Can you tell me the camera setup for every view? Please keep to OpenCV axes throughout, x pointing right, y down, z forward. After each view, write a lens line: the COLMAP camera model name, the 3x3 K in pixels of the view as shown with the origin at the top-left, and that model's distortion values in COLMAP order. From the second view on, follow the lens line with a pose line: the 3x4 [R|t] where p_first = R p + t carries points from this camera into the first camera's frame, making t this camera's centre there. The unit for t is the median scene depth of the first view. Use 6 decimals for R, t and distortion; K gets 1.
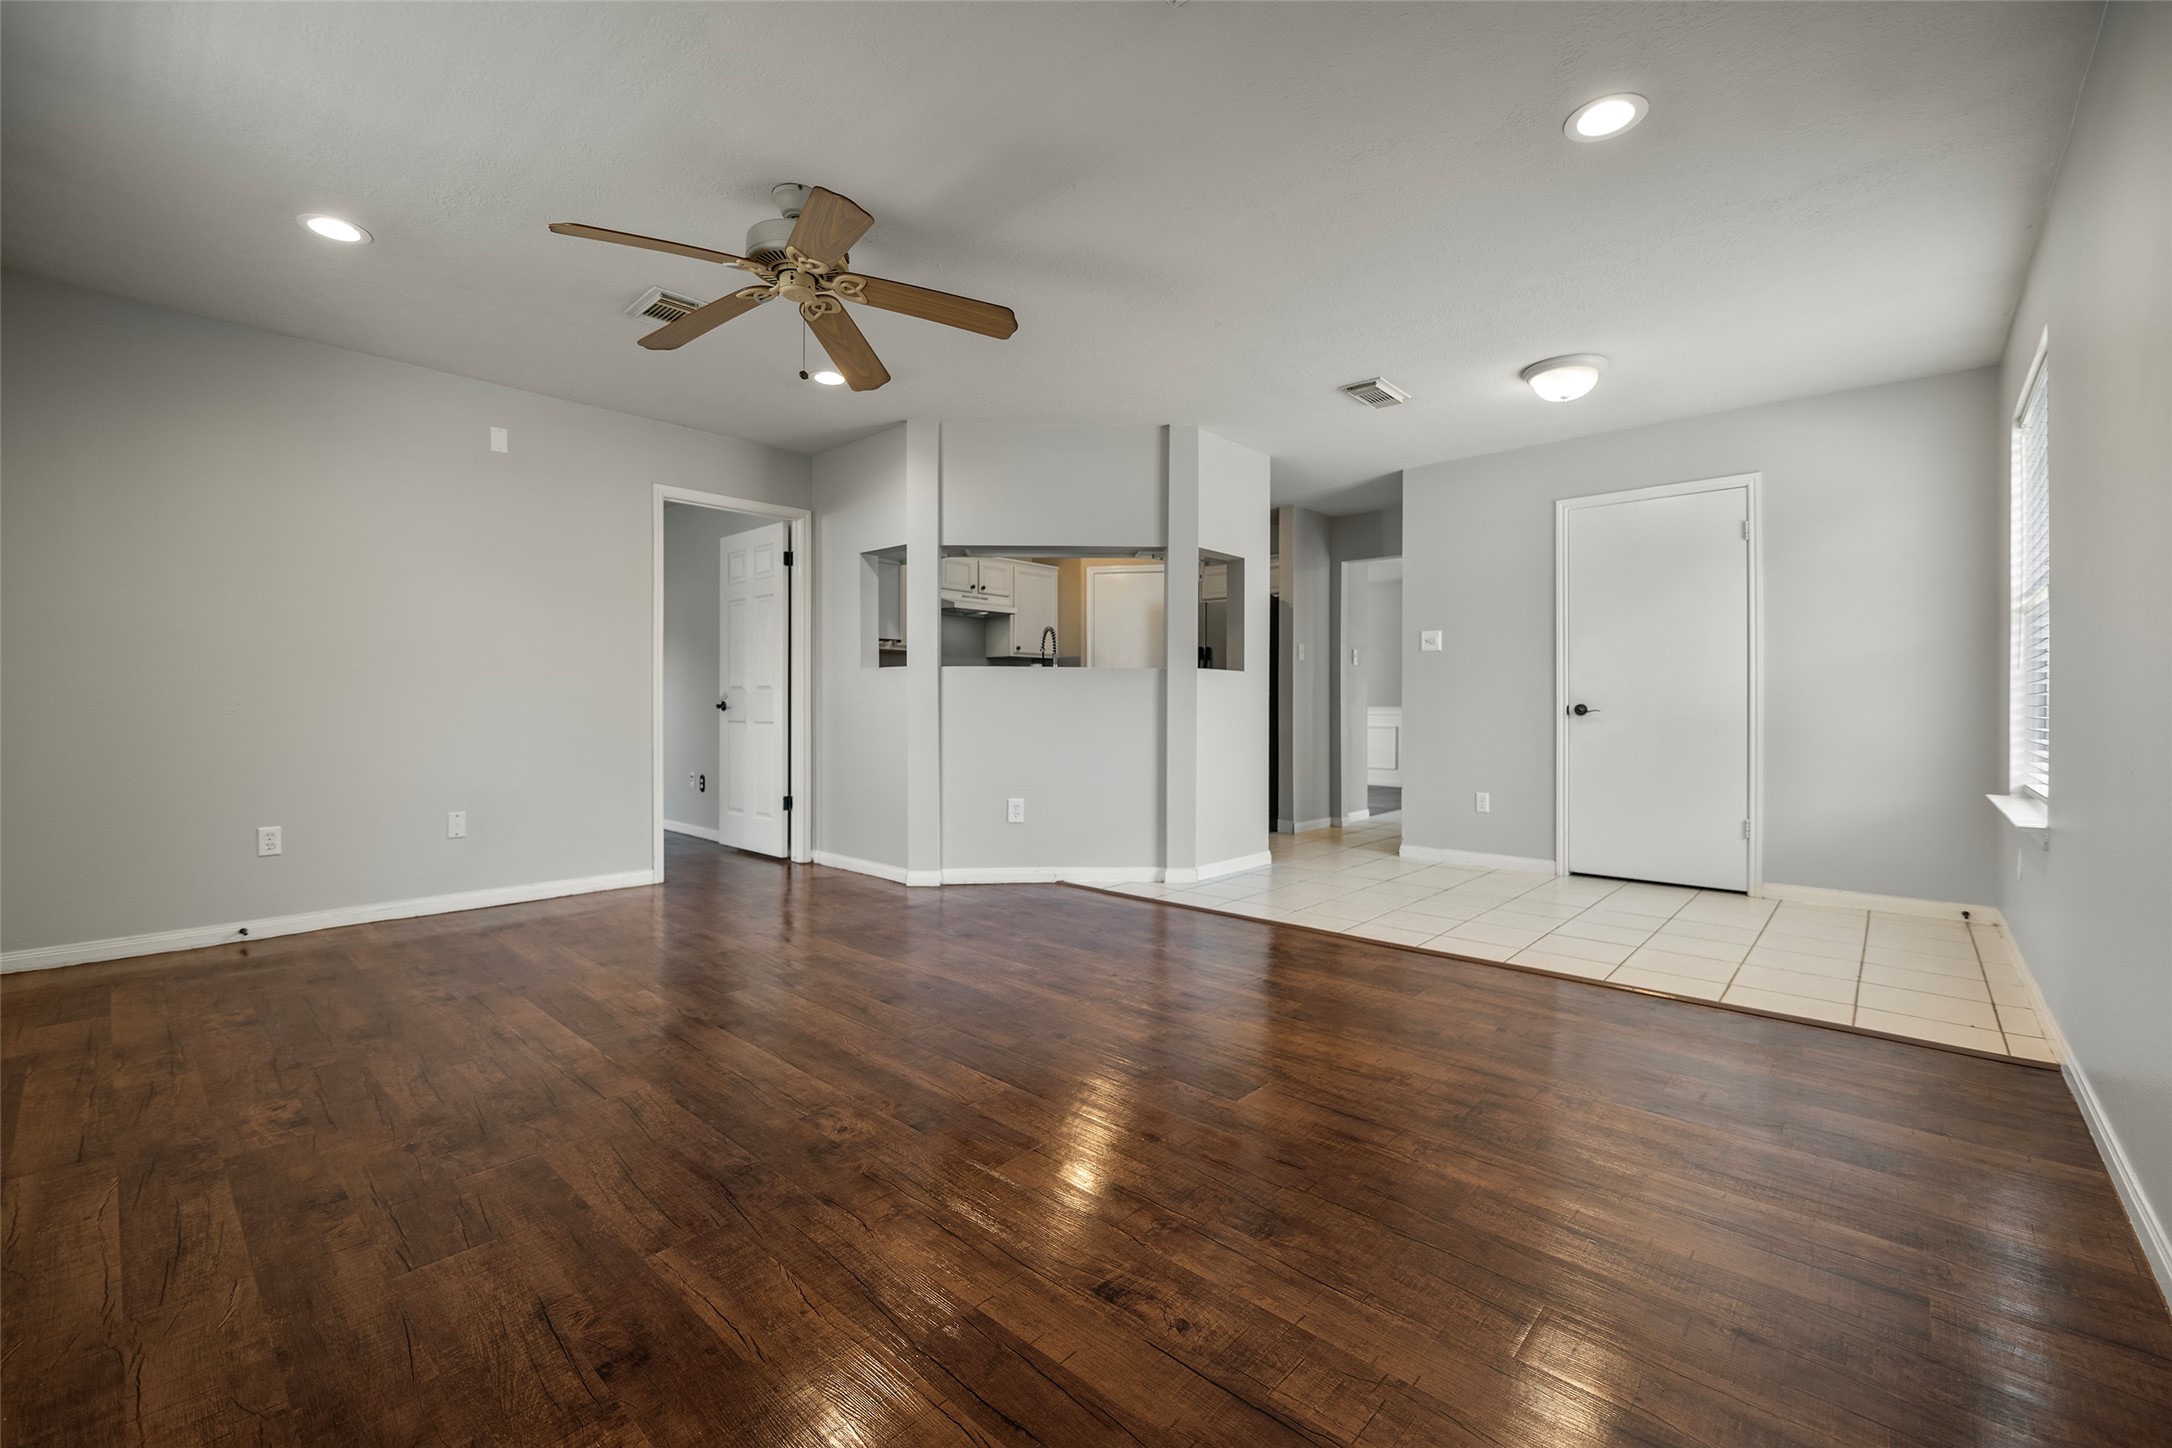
lens RADIAL K [[897.9, 0, 1086.0], [0, 897.9, 724.0], [0, 0, 1]] dist [-0.011762, -0.000084]
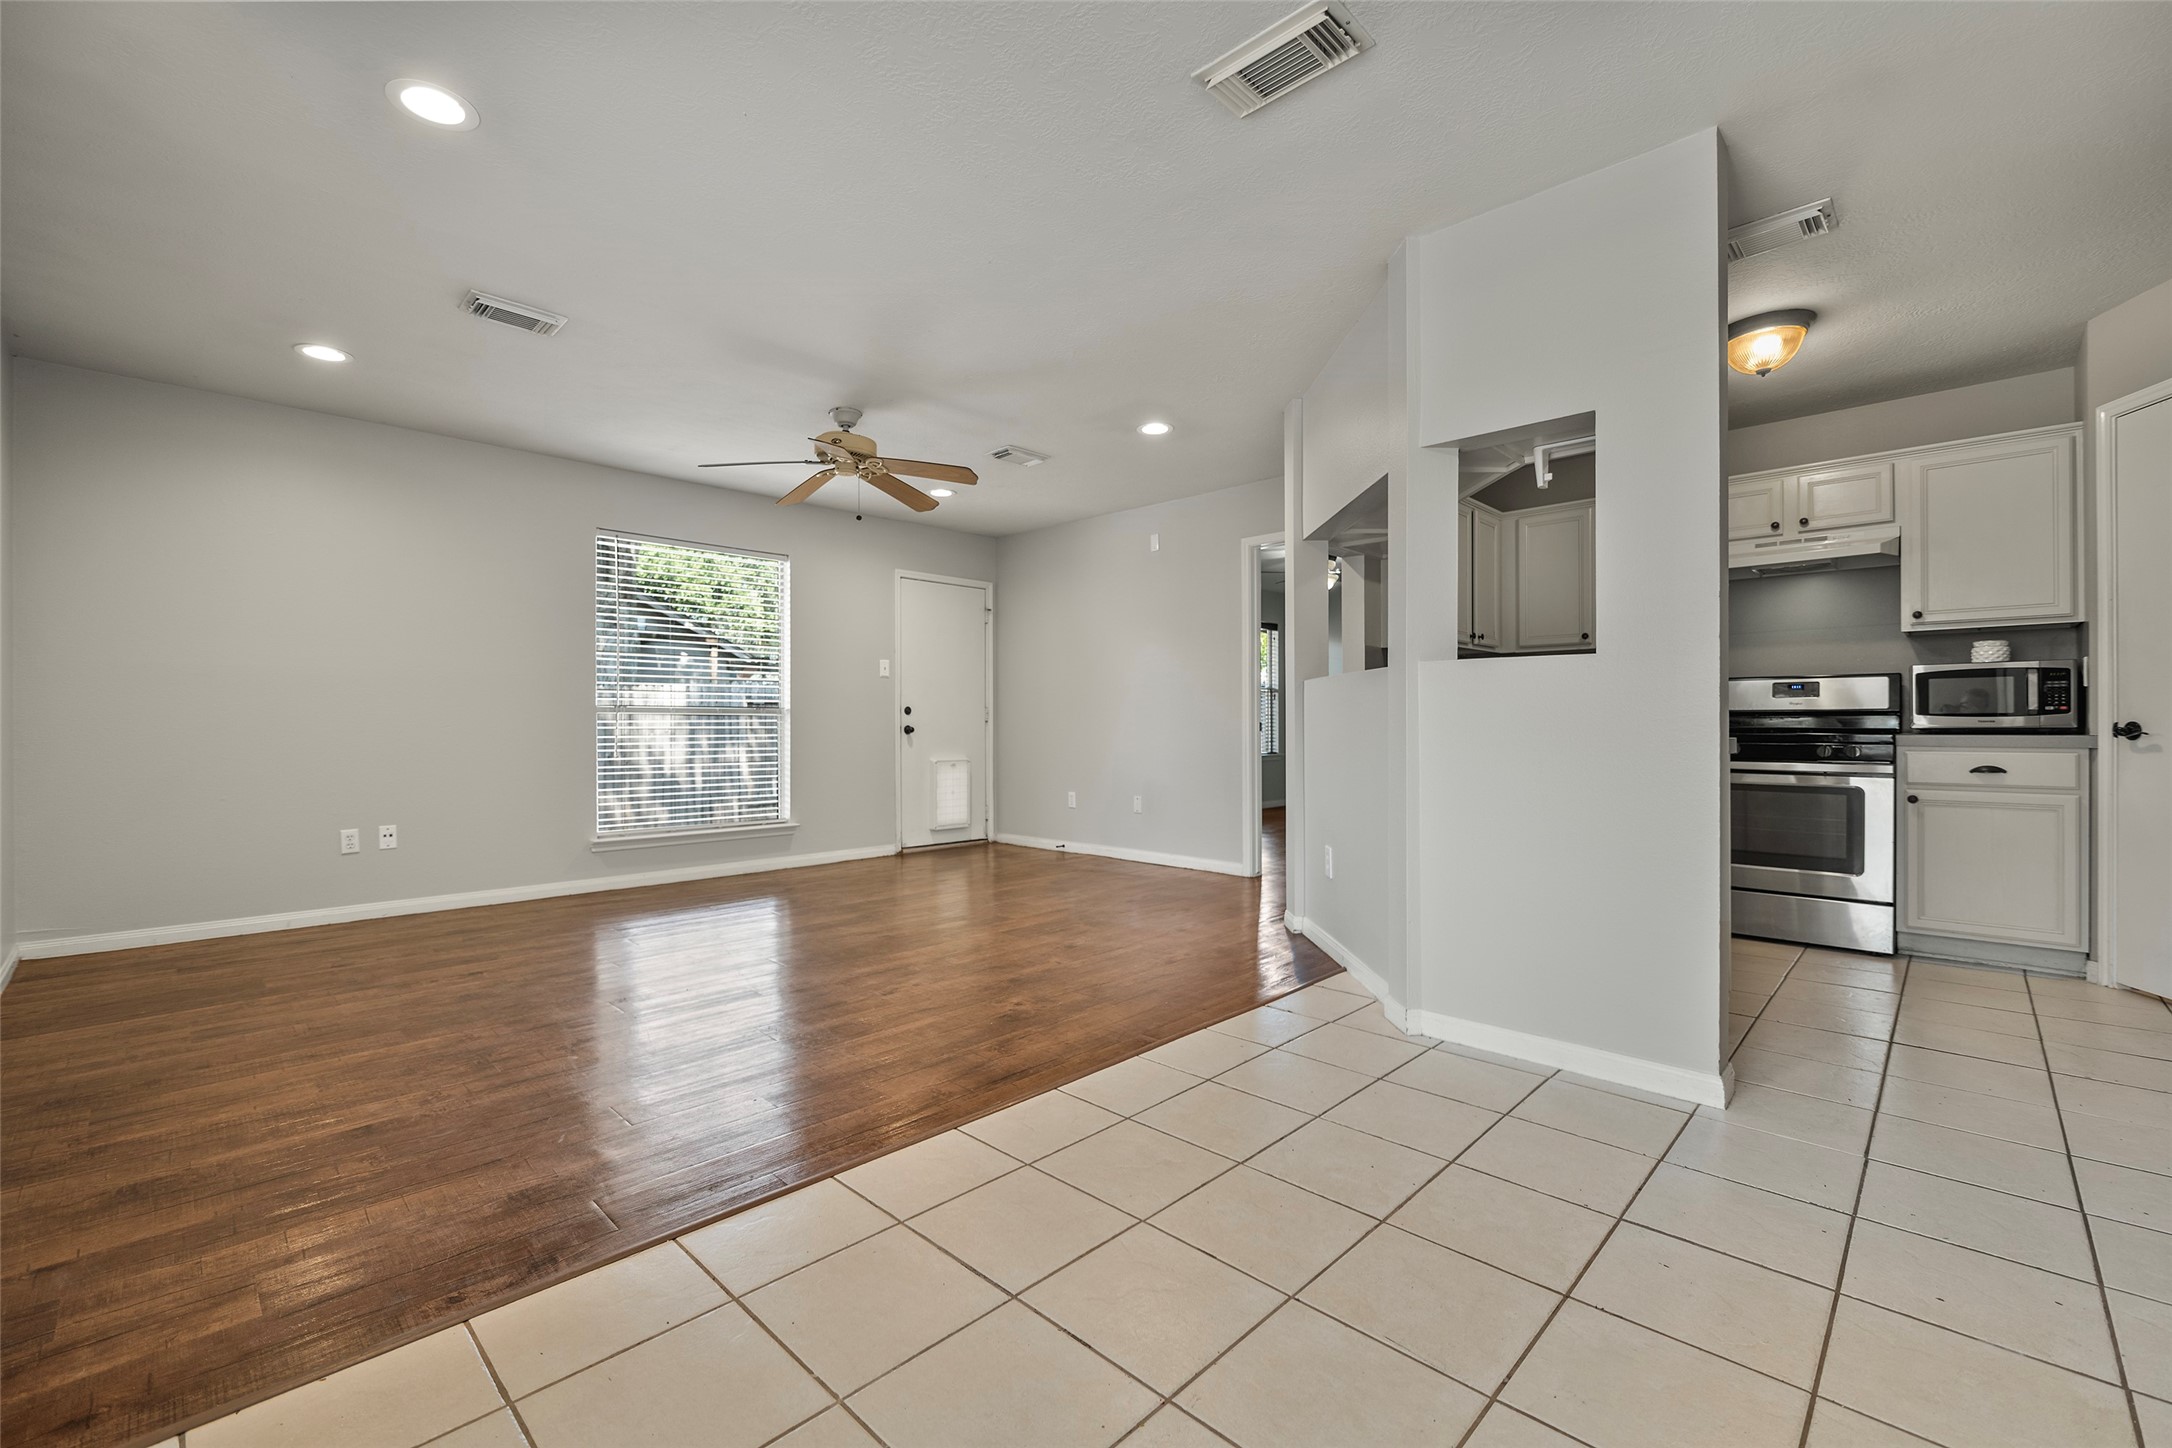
lens RADIAL K [[906.1, 0, 1086.2], [0, 906.1, 716.7], [0, 0, 1]] dist [-0.001861, -0.000645]
pose [[-0.029742, -0.007251, -0.999531, 1.279065], [-0.019890, 0.999780, -0.006661, -0.039550], [0.999360, 0.019683, -0.029880, 1.428226]]
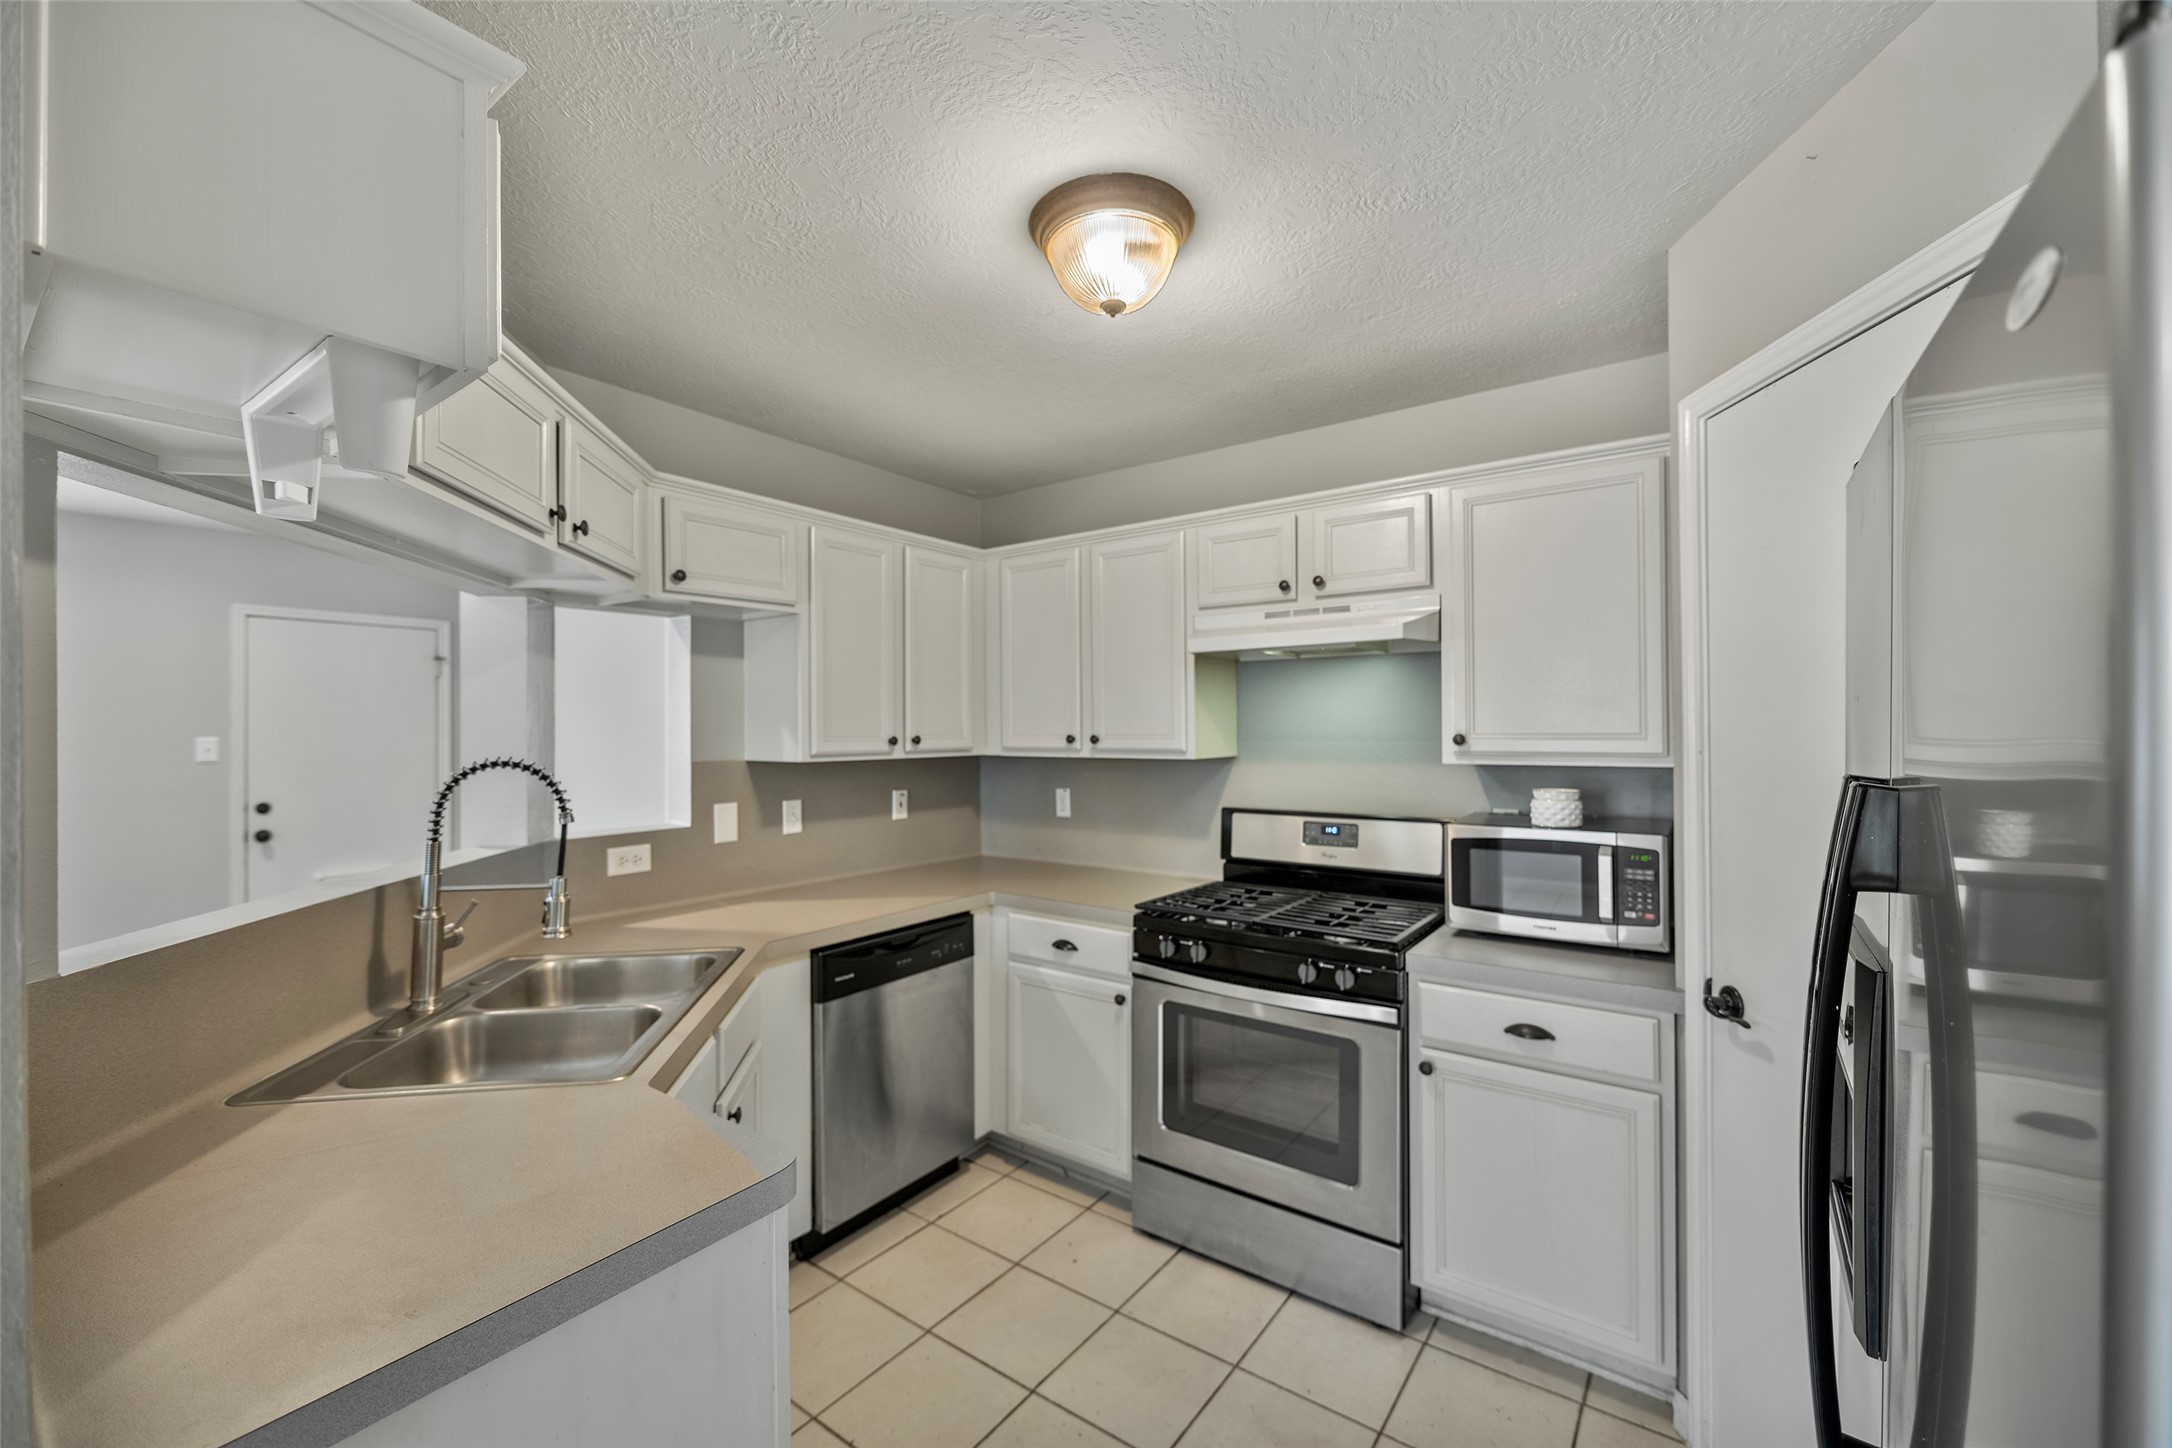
lens RADIAL K [[868.4, 0, 1086.5], [0, 868.4, 713.1], [0, 0, 1]] dist [-0.003492, -0.000891]
pose [[0.108239, -0.014806, -0.994015, 0.614870], [-0.016171, 0.999731, -0.016652, -0.242782], [0.993993, 0.017877, 0.107970, 2.243094]]
